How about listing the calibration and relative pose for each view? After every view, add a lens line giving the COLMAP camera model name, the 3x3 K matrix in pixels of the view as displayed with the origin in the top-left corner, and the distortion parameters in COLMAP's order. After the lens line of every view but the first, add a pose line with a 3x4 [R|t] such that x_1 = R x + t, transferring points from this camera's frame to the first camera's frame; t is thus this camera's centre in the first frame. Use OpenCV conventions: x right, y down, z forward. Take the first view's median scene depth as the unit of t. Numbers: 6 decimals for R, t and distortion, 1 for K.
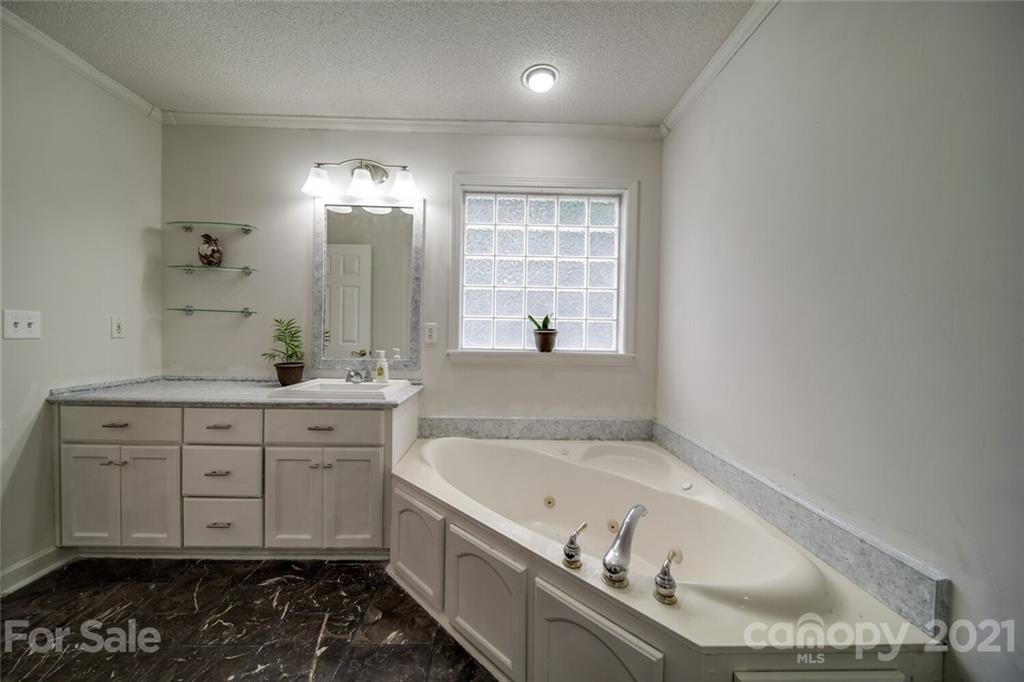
lens RADIAL K [[362.5, 0, 509.8], [0, 362.5, 340.5], [0, 0, 1]] dist [0.001161, -0.000130]
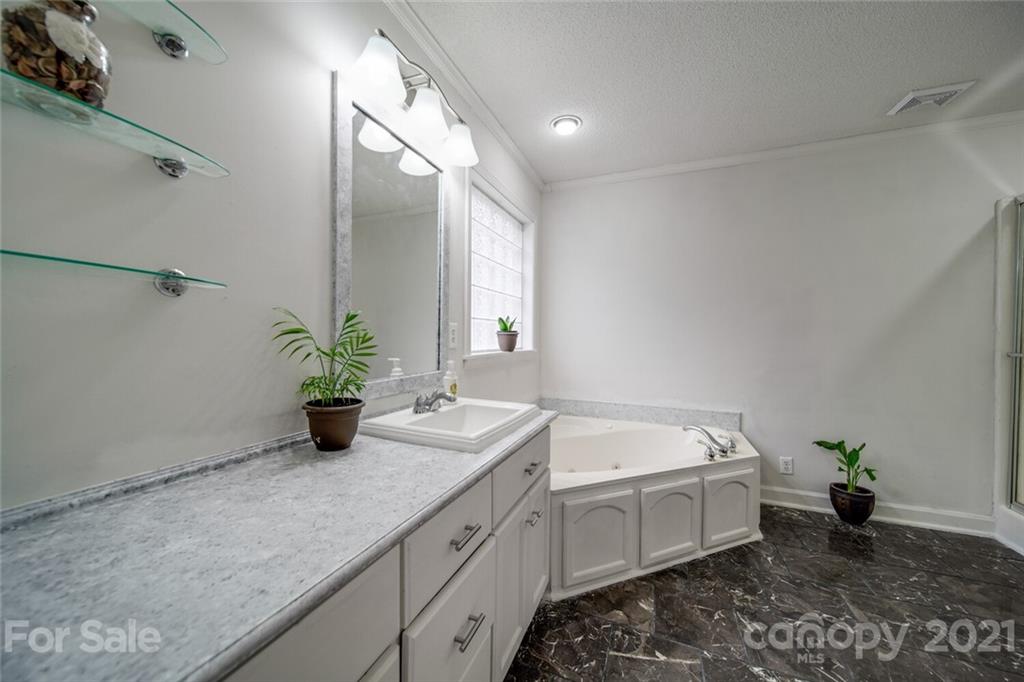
lens RADIAL K [[362.5, 0, 511.4], [0, 362.5, 339.7], [0, 0, 1]] dist [0.001161, -0.000130]
pose [[0.399925, -0.023080, 0.916257, -1.406176], [0.010517, 0.999733, 0.020592, -0.040860], [-0.916488, 0.001401, 0.400060, 0.864016]]
